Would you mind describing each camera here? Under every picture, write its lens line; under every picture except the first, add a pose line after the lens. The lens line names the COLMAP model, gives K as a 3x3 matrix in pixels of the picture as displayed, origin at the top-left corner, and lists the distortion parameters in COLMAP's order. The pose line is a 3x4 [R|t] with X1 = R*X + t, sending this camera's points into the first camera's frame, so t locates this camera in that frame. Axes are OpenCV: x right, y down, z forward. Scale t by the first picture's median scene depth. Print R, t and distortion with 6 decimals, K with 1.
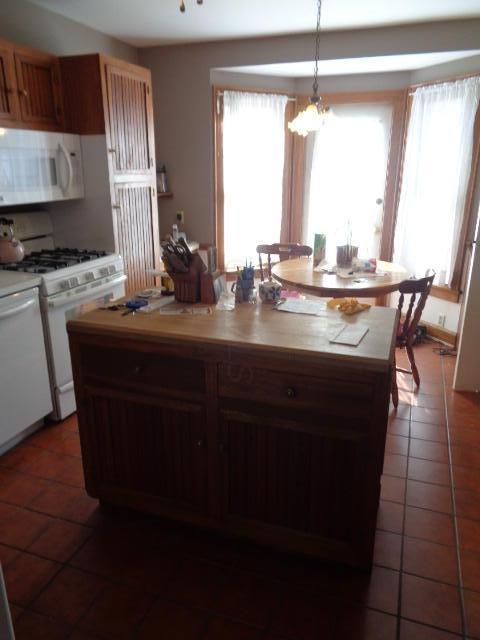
lens RADIAL K [[480.2, 0, 241.7], [0, 480.2, 319.9], [0, 0, 1]] dist [0.010808, -0.002283]
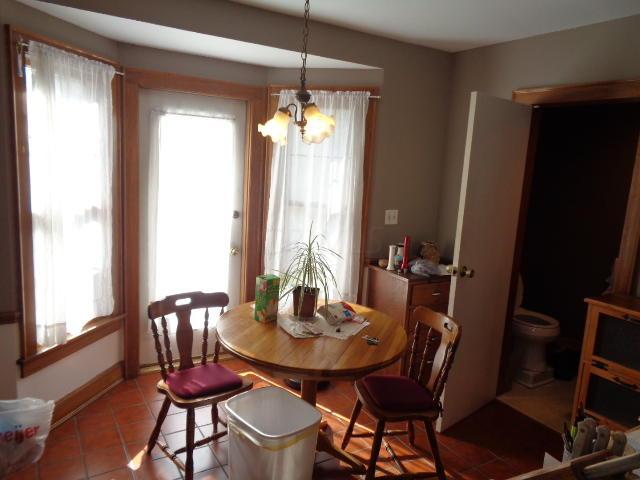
lens RADIAL K [[480.2, 0, 319.1], [0, 480.2, 239.9], [0, 0, 1]] dist [0.010808, -0.002283]
pose [[0.608072, -0.101854, 0.787321, -0.290467], [0.185548, 0.982502, -0.016200, -0.183074], [-0.771894, 0.155937, 0.616331, 0.444817]]
